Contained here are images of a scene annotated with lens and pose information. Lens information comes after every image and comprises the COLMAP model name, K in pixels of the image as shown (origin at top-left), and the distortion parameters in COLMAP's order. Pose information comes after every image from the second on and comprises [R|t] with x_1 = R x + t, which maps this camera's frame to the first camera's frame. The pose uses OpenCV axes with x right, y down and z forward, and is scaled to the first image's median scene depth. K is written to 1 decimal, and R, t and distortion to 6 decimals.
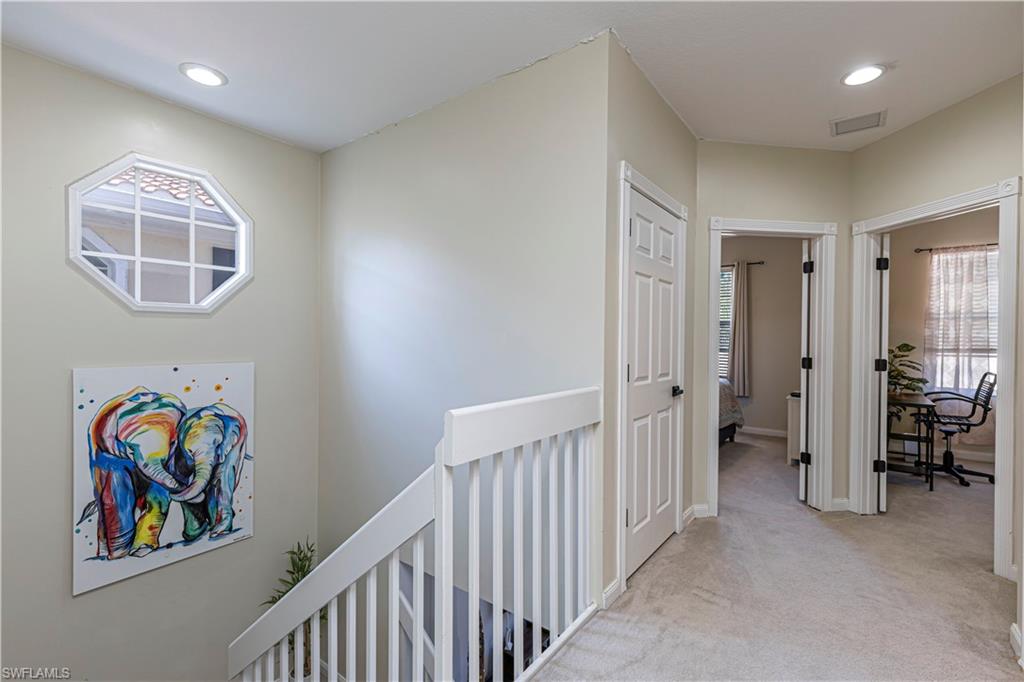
lens RADIAL K [[454.5, 0, 516.5], [0, 454.5, 341.9], [0, 0, 1]] dist [0.002290, -0.000021]
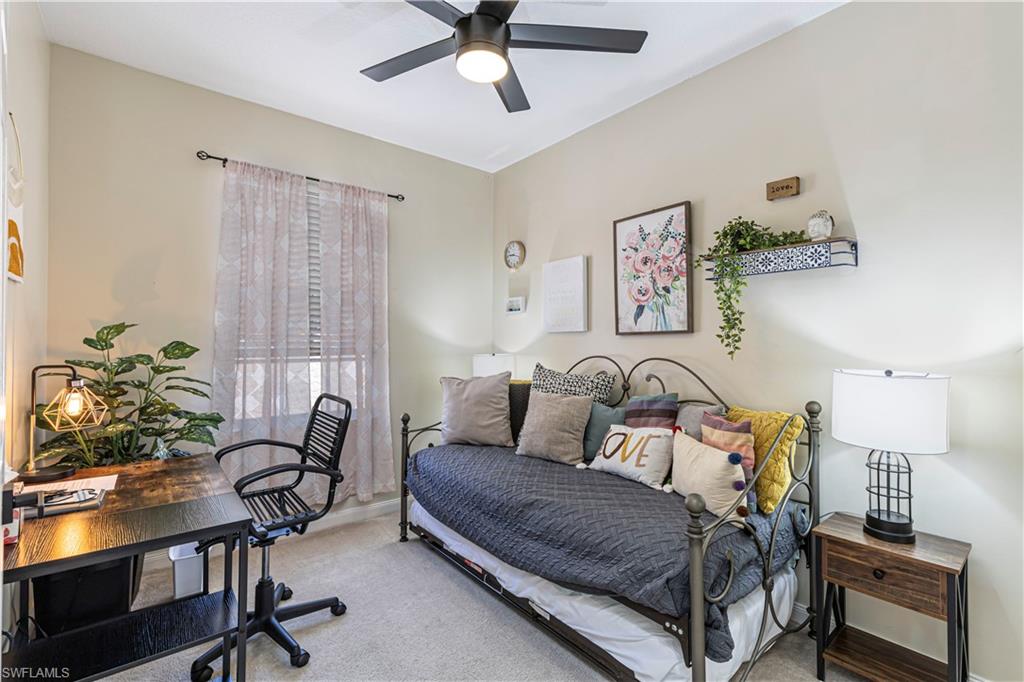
lens RADIAL K [[454.5, 0, 517.6], [0, 454.5, 338.9], [0, 0, 1]] dist [0.002290, -0.000021]
pose [[0.247471, 0.003519, 0.968889, 0.492607], [0.007852, 0.999953, -0.005637, 0.006751], [-0.968864, 0.009003, 0.247431, 0.553179]]
